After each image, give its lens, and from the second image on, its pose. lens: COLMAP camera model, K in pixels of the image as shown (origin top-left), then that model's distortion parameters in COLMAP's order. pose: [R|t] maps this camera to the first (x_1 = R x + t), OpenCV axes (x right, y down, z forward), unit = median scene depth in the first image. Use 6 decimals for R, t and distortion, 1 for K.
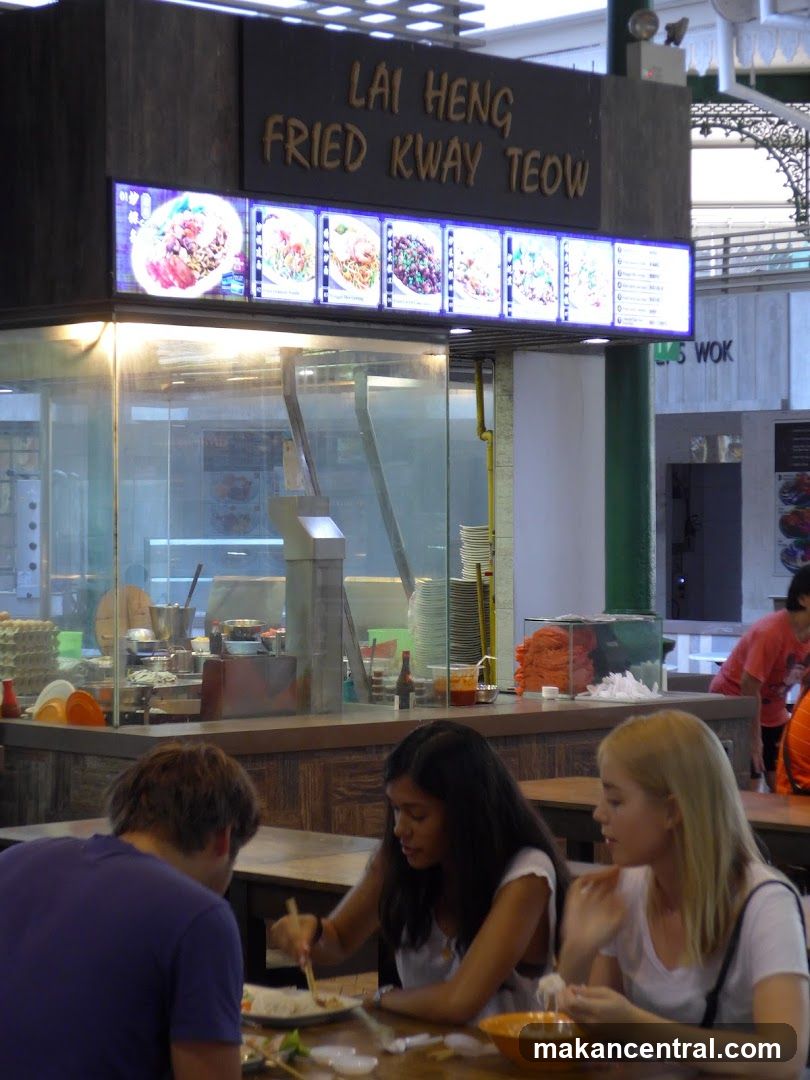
lens RADIAL K [[2912.1, 0, 405.0], [0, 2912.1, 540.0], [0, 0, 1]] dist [-0.003557, -0.369972]
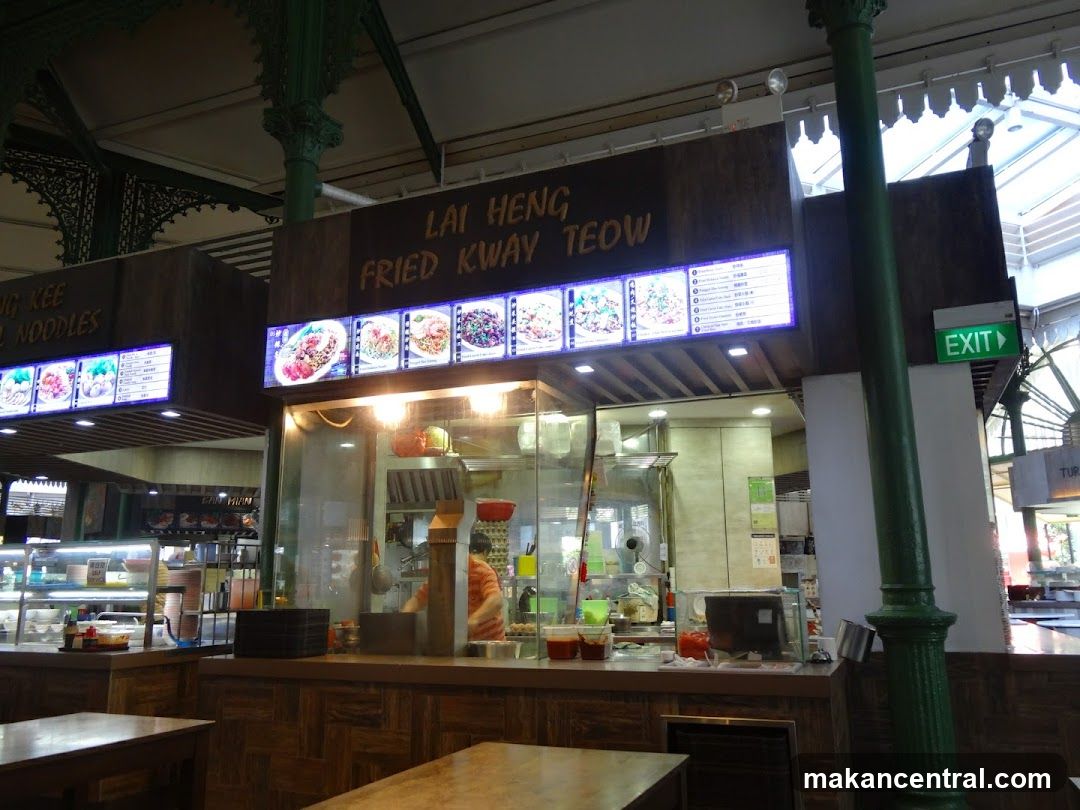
lens RADIAL K [[839.3, 0, 531.6], [0, 839.3, 403.1], [0, 0, 1]] dist [0.002043, -0.007633]
pose [[0.393650, -0.203197, -0.896521, 0.376325], [0.002177, 0.975467, -0.220134, 0.030518], [0.919258, 0.084704, 0.384435, 0.884825]]
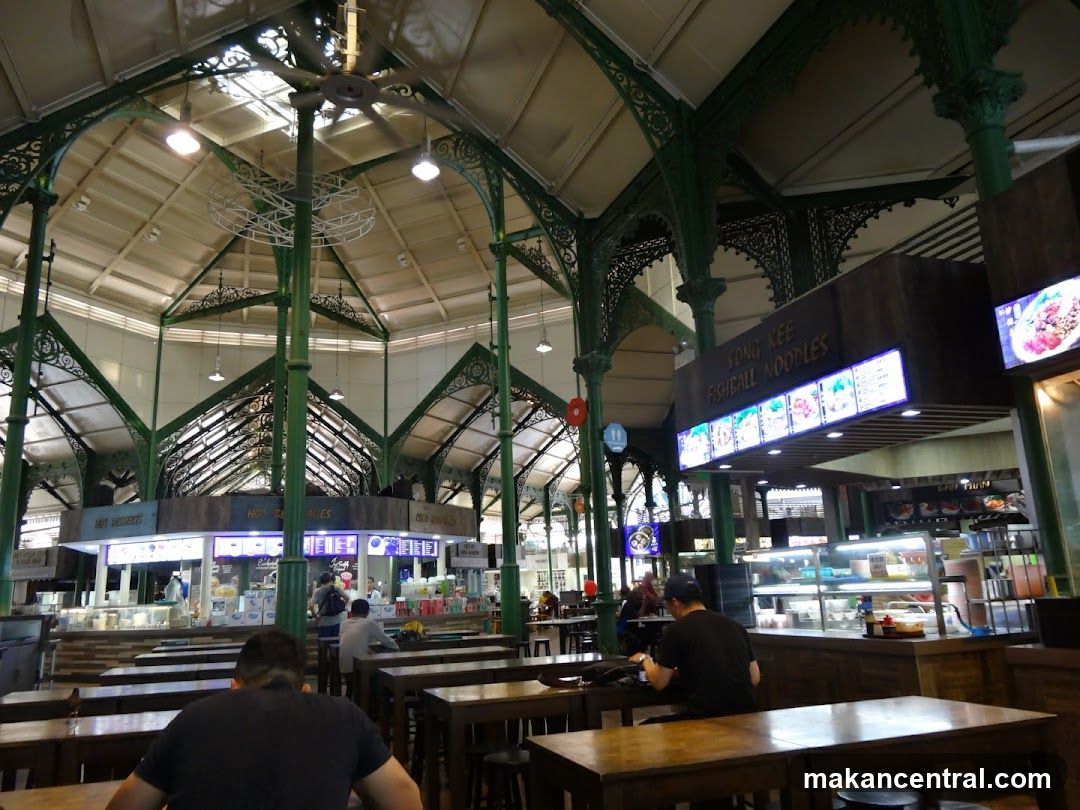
lens RADIAL K [[789.1, 0, 540.6], [0, 789.1, 409.6], [0, 0, 1]] dist [-0.003106, -0.004146]
pose [[-0.416113, -0.190624, -0.889108, 0.378027], [0.035745, 0.973595, -0.225466, 0.027112], [0.908610, -0.125600, -0.398312, 0.865625]]
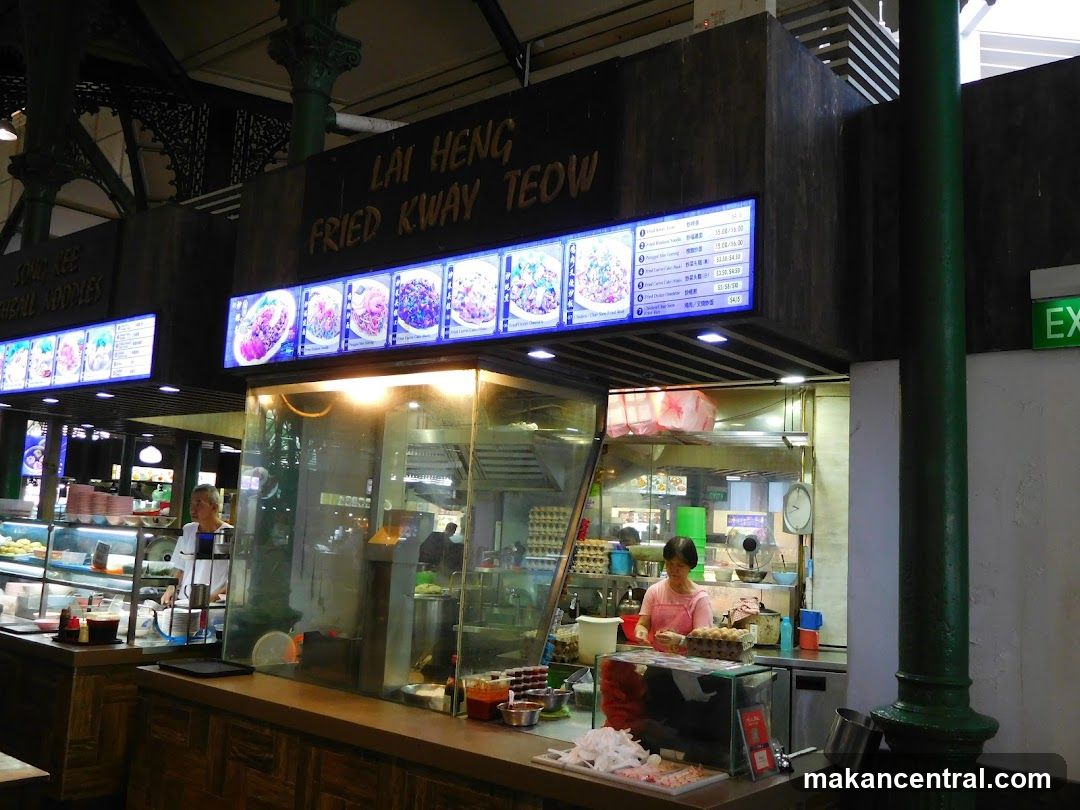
lens RADIAL K [[981.6, 0, 535.8], [0, 981.6, 407.3], [0, 0, 1]] dist [0.005674, -0.116235]
pose [[0.115457, -0.121091, -0.985904, 0.388721], [-0.056735, 0.990117, -0.128253, -0.008253], [0.991691, 0.070743, 0.107446, 1.025429]]
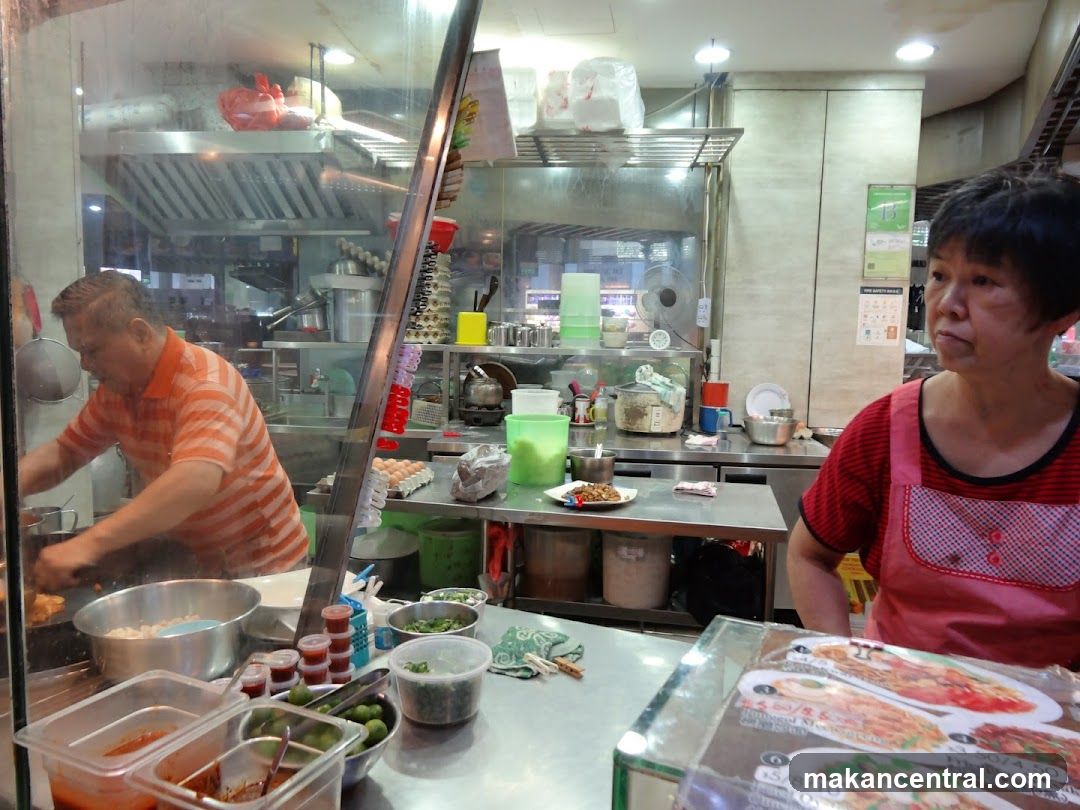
lens RADIAL K [[839.3, 0, 531.6], [0, 839.3, 403.1], [0, 0, 1]] dist [0.002043, -0.007633]
pose [[0.331864, 0.095196, -0.938511, 0.116098], [-0.029622, 0.995456, 0.090498, 0.005845], [0.942862, -0.002233, 0.333176, 1.057765]]
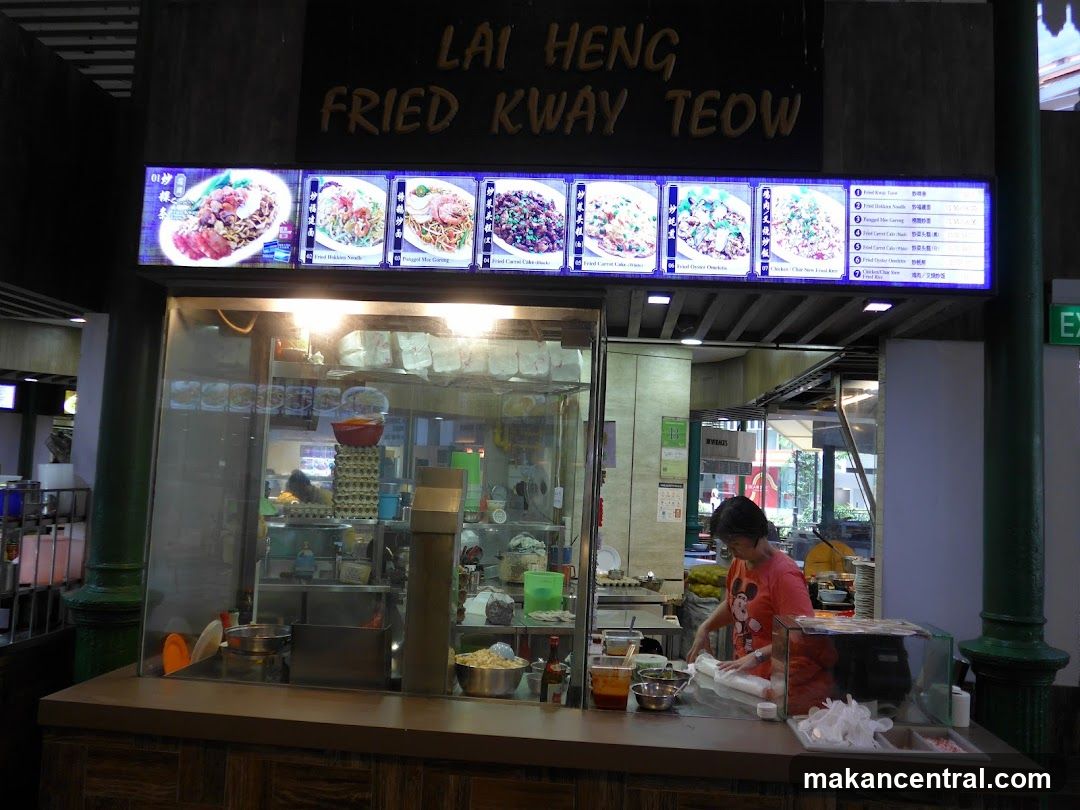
lens RADIAL K [[904.7, 0, 539.0], [0, 904.7, 409.1], [0, 0, 1]] dist [-0.054654, 0.009224]
pose [[0.658450, -0.034393, -0.751838, 0.226143], [-0.048809, 0.994901, -0.088259, -0.009606], [0.751040, 0.094811, 0.653414, 0.833939]]
